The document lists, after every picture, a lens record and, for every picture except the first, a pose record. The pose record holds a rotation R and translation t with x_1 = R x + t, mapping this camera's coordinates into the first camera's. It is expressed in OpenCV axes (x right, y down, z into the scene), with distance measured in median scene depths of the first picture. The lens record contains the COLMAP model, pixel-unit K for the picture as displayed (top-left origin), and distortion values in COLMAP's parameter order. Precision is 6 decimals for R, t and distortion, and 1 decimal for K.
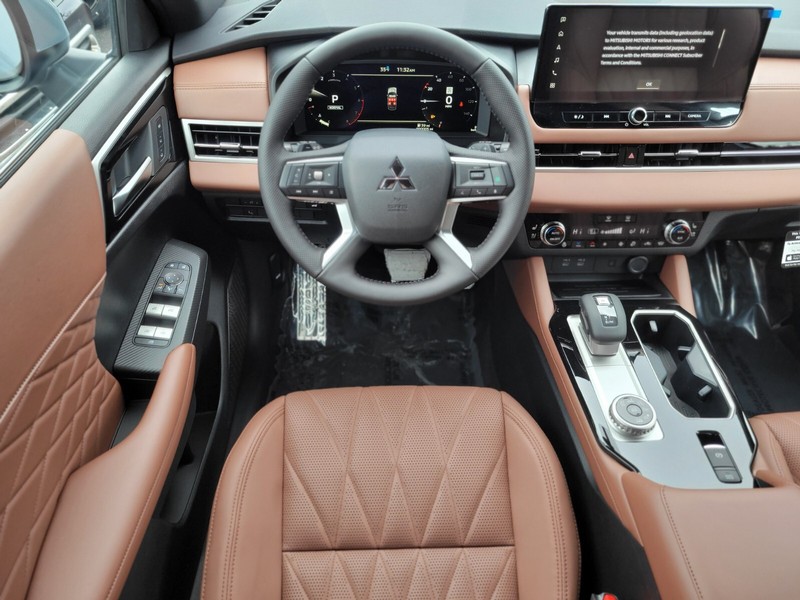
lens RADIAL K [[605.6, 0, 398.0], [0, 605.6, 289.1], [0, 0, 1]] dist [0.029904, -0.020916]
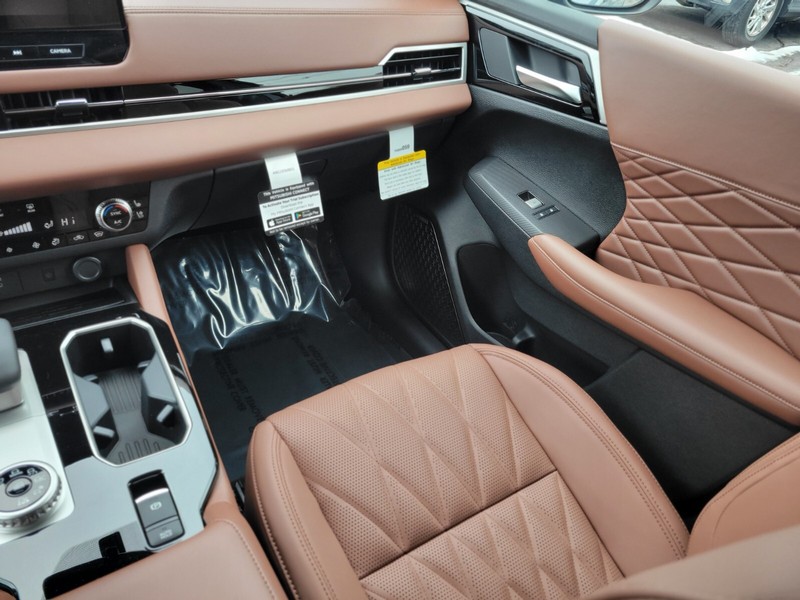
lens RADIAL K [[605.6, 0, 401.3], [0, 605.6, 303.2], [0, 0, 1]] dist [0.029904, -0.020916]
pose [[0.846649, -0.244986, 0.472405, 0.400587], [0.258401, 0.965310, 0.037493, 0.078728], [-0.465203, 0.090327, 0.880584, 0.197692]]
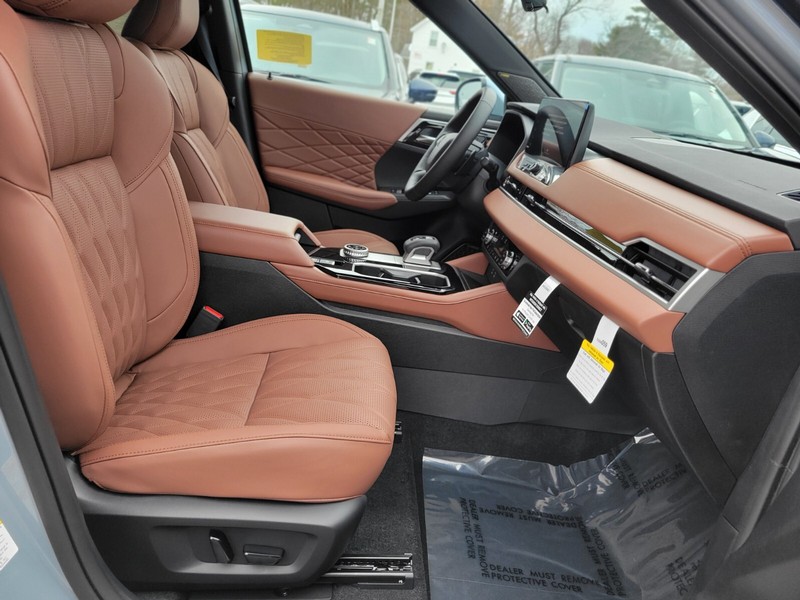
lens RADIAL K [[605.6, 0, 398.8], [0, 605.6, 301.2], [0, 0, 1]] dist [0.029904, -0.020916]
pose [[-0.003001, 0.310052, -0.950715, 1.808037], [-0.769797, 0.606113, 0.200099, -0.126295], [0.638282, 0.732458, 0.236858, 0.650295]]
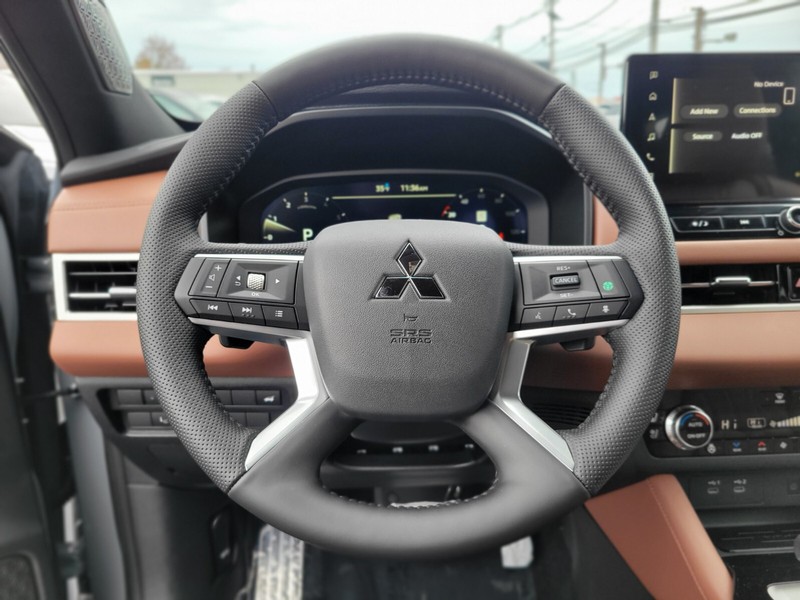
lens RADIAL K [[605.6, 0, 400.2], [0, 605.6, 301.2], [0, 0, 1]] dist [0.029904, -0.020916]
pose [[0.999150, -0.040642, 0.006953, -0.012251], [0.039477, 0.894225, -0.445873, 0.047561], [0.011903, 0.445768, 0.895069, 0.461963]]
